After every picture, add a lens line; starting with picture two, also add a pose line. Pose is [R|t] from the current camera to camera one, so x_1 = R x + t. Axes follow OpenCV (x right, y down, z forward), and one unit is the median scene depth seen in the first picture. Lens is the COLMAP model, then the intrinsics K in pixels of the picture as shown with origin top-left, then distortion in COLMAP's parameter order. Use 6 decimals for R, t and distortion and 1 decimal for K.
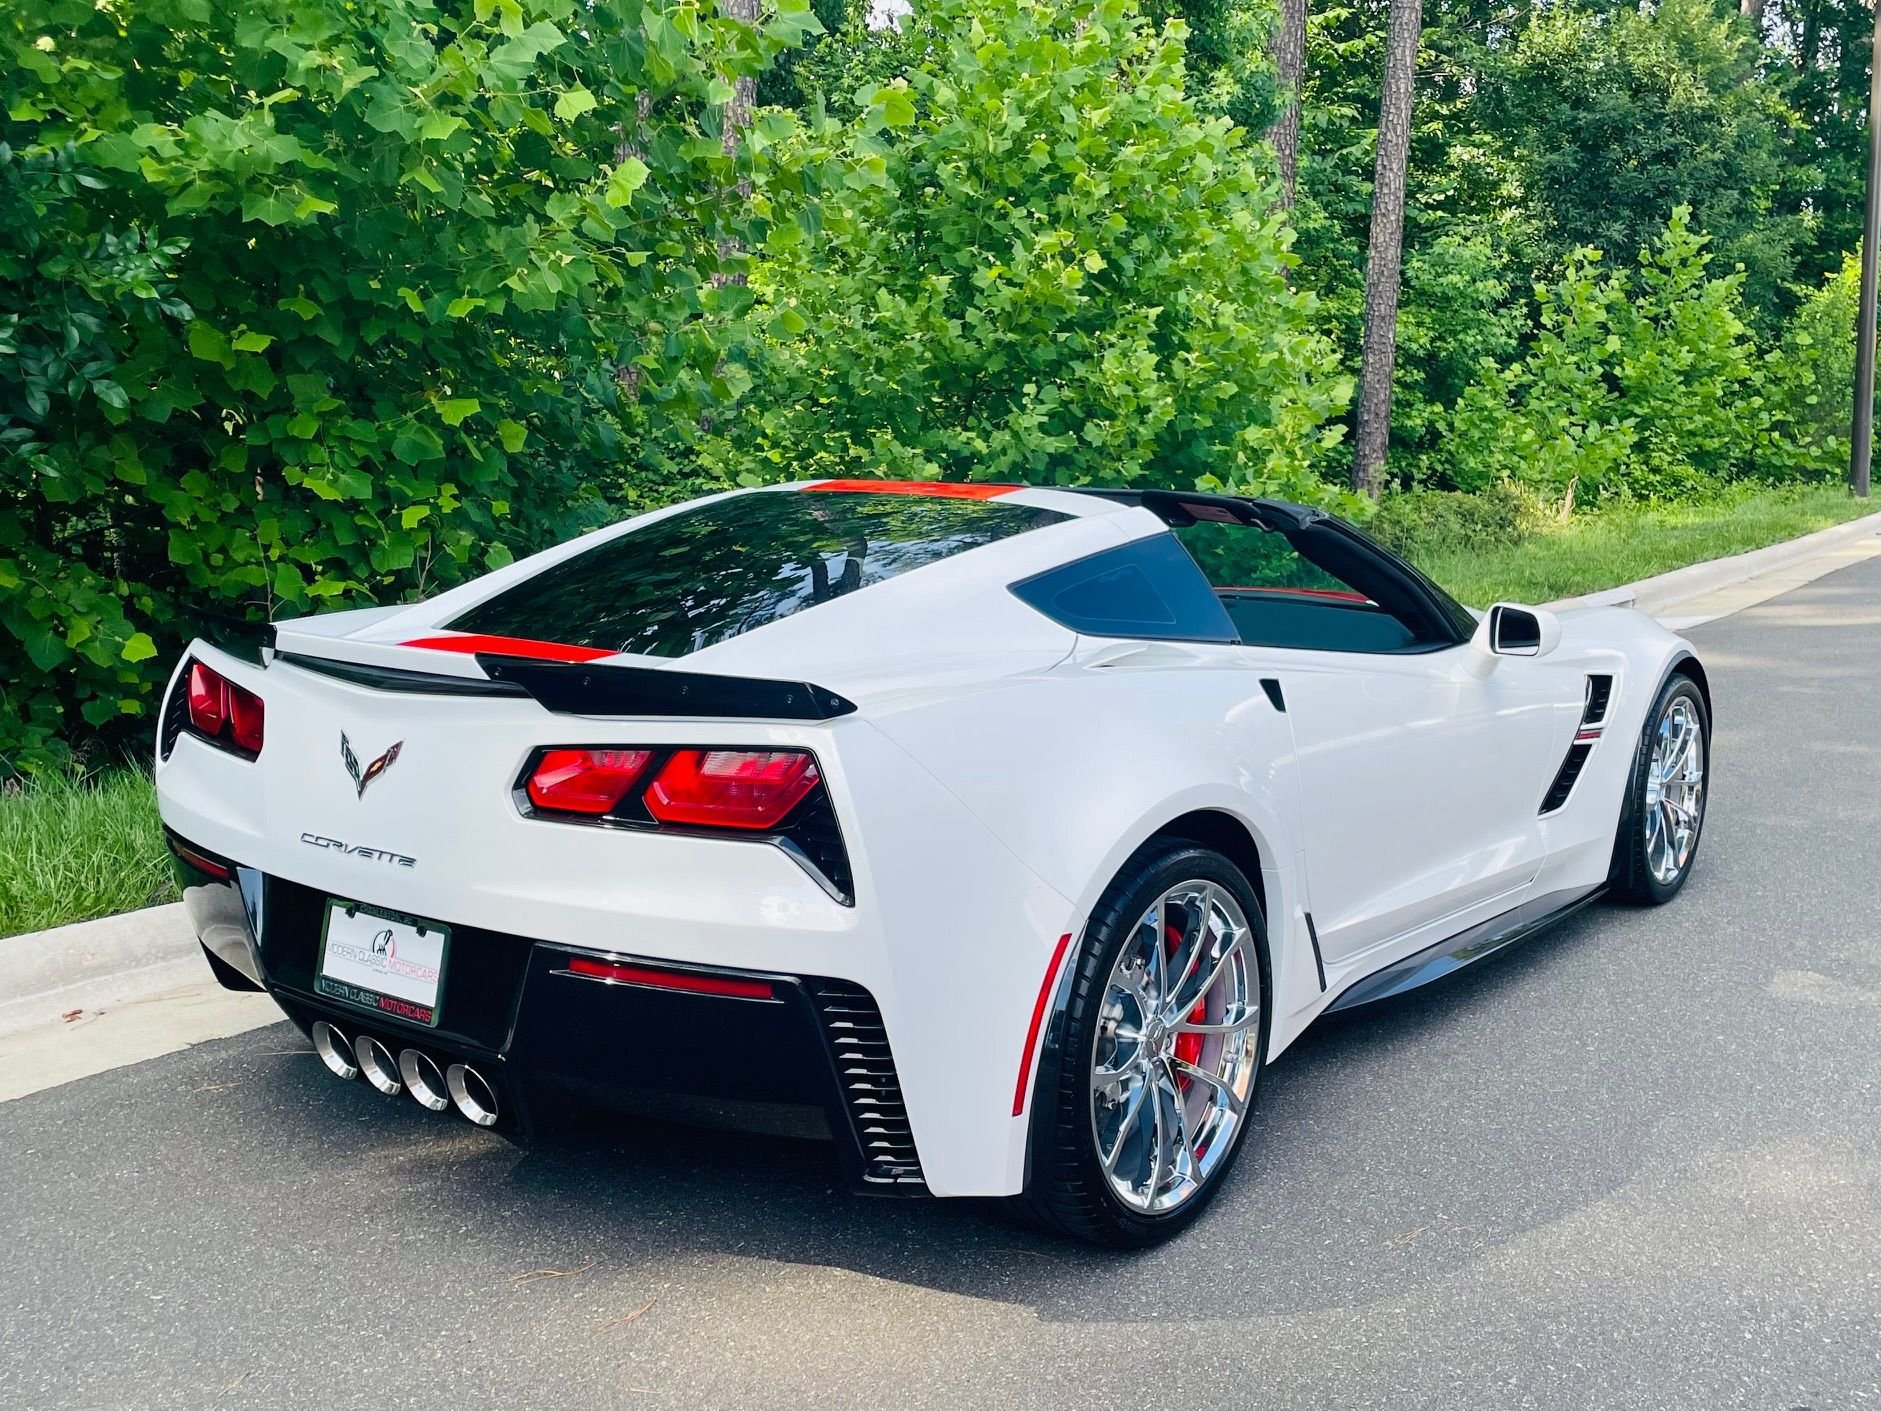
lens RADIAL K [[2019.3, 0, 948.5], [0, 2019.3, 751.1], [0, 0, 1]] dist [0.044451, -0.027206]
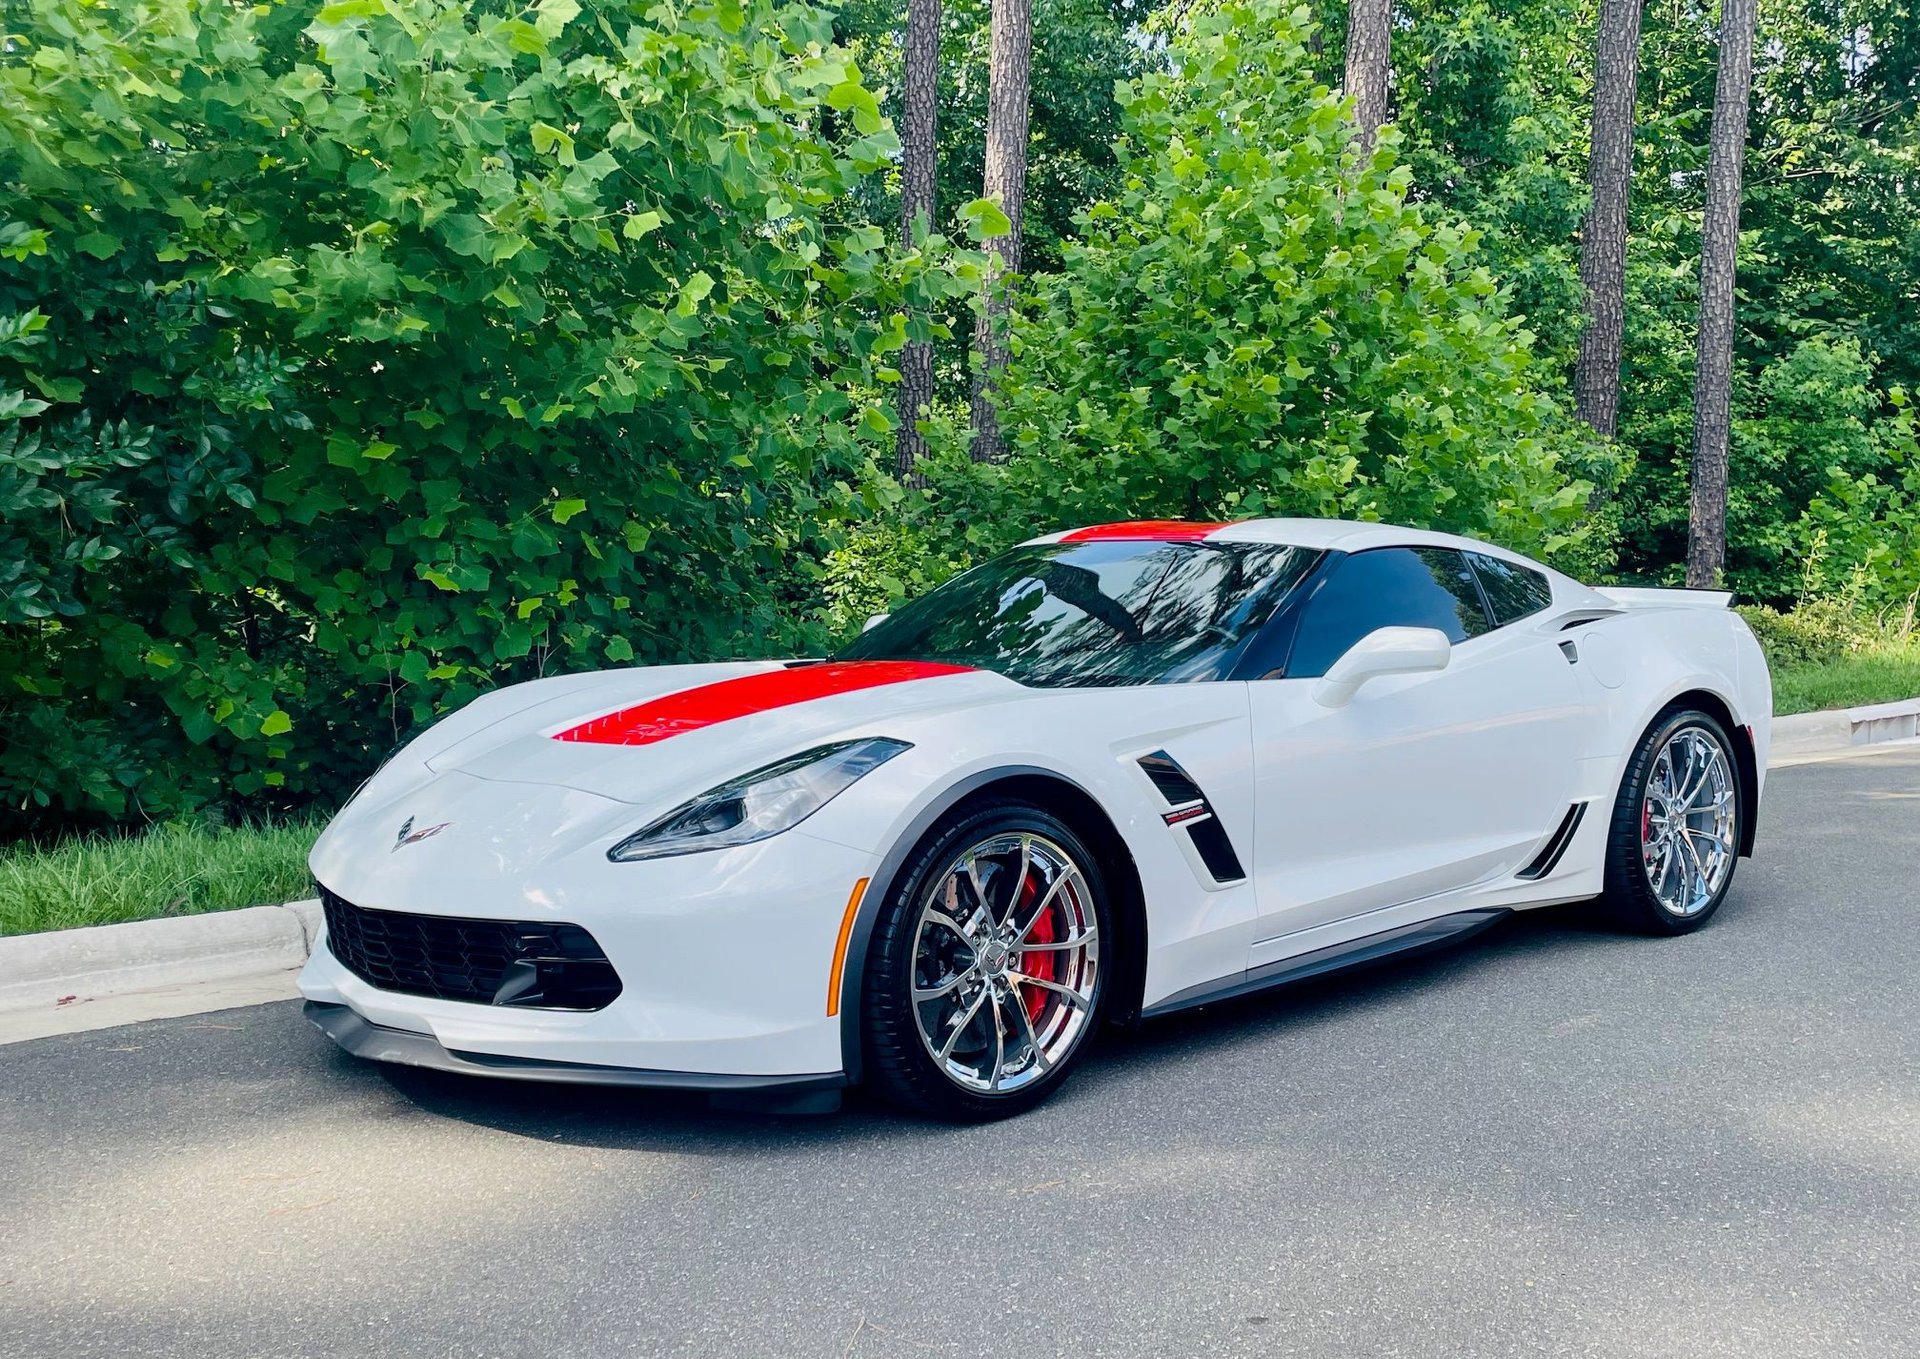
lens RADIAL K [[2140.1, 0, 956.7], [0, 2140.1, 769.0], [0, 0, 1]] dist [0.031891, 0.008194]
pose [[0.977031, 0.003540, -0.213068, 0.133962], [-0.019212, 0.997254, -0.071527, 0.031378], [0.212230, 0.073977, 0.974416, -0.040357]]
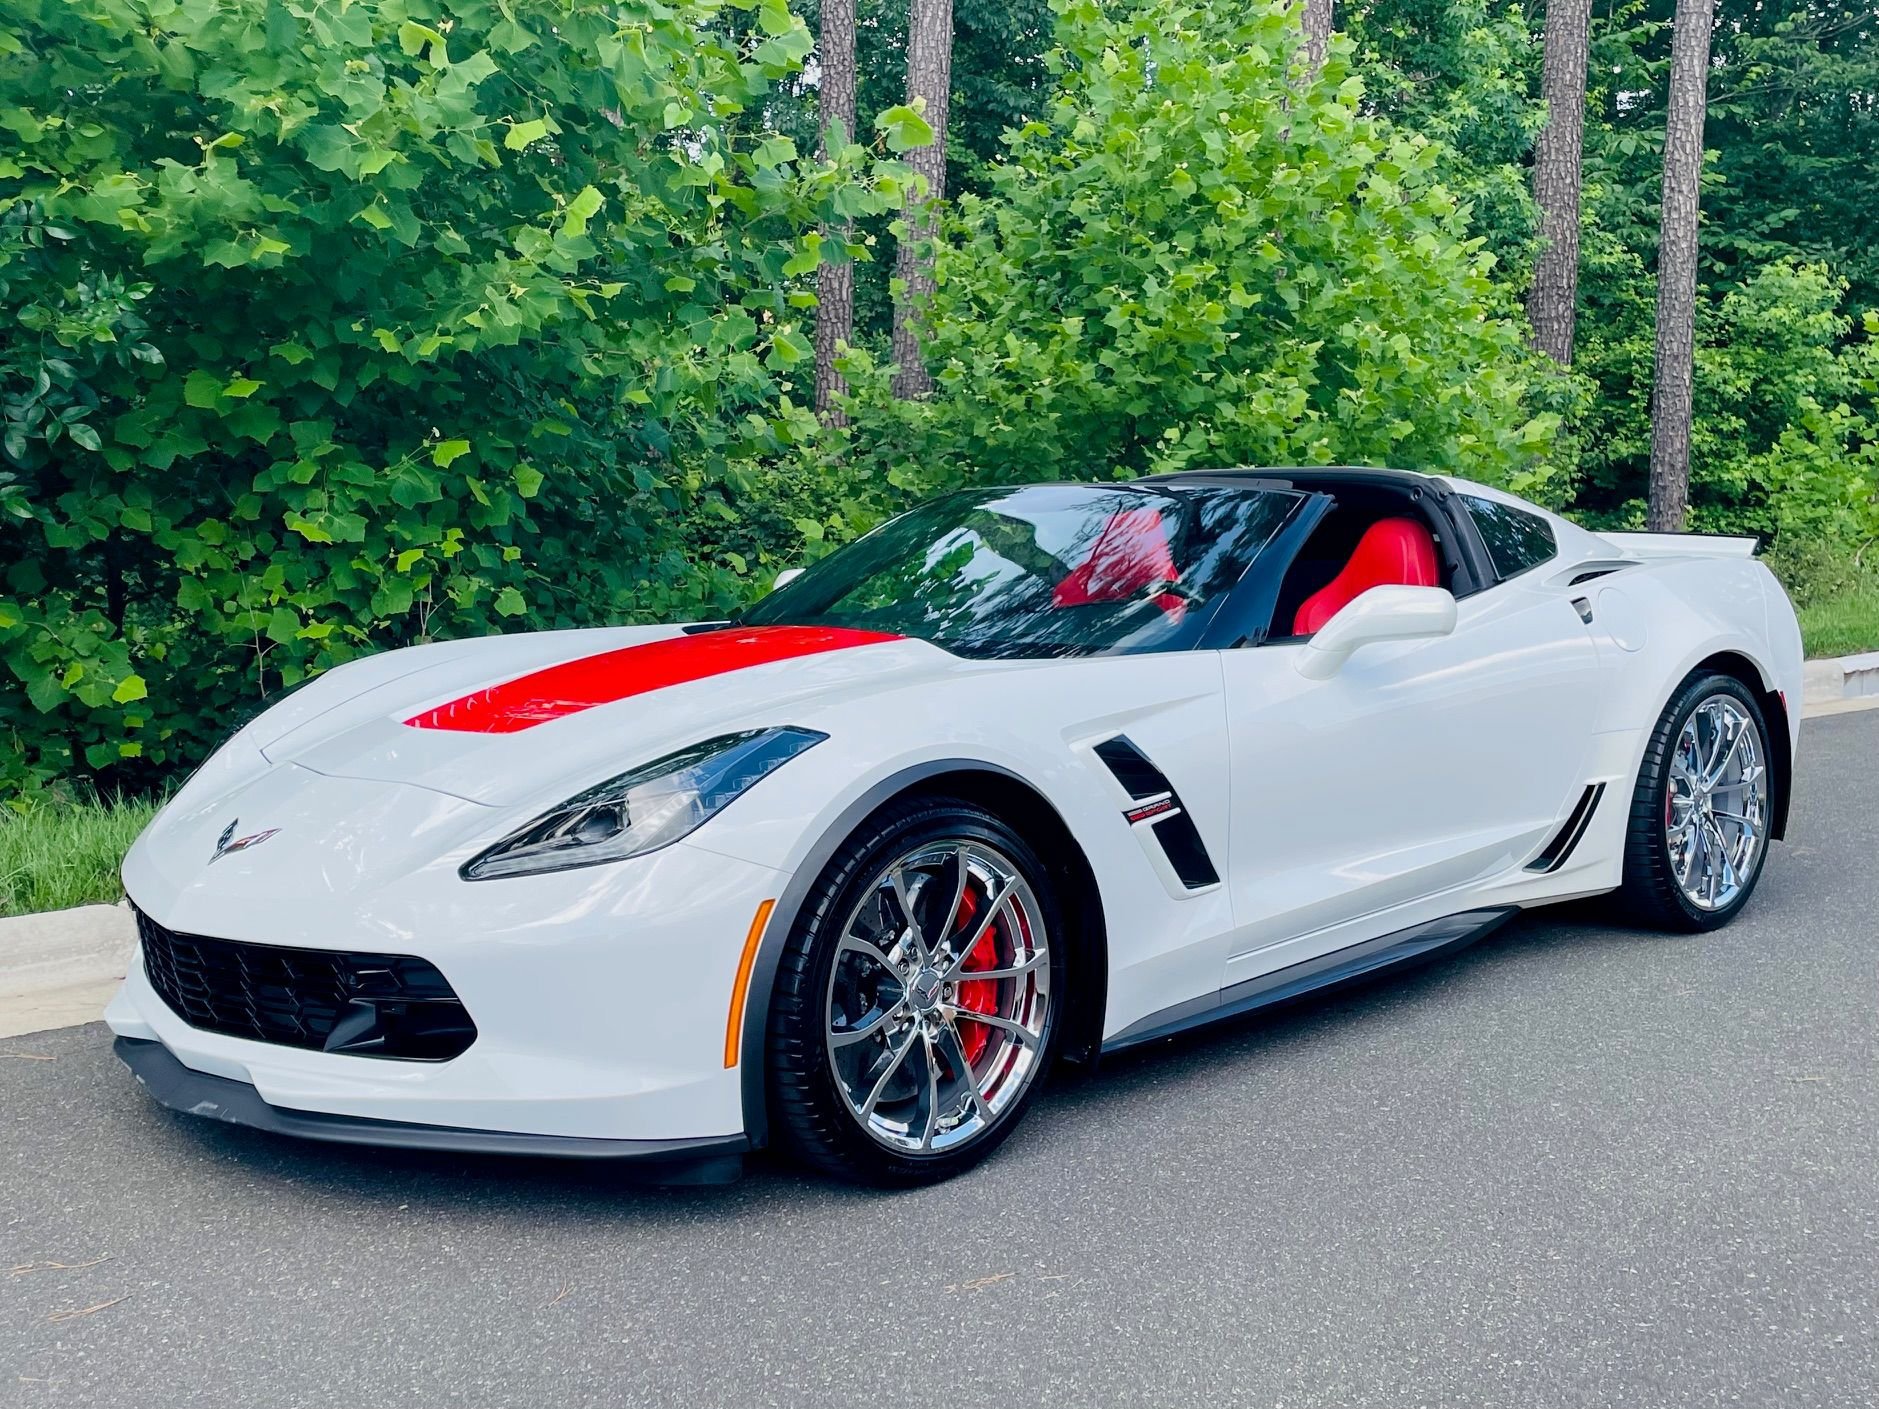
lens RADIAL K [[2154.0, 0, 862.7], [0, 2154.0, 705.1], [0, 0, 1]] dist [0.067268, -0.083302]
pose [[0.975421, -0.001257, -0.220348, 0.120557], [-0.015133, 0.997241, -0.072678, 0.018337], [0.219831, 0.074226, 0.972710, 0.019453]]
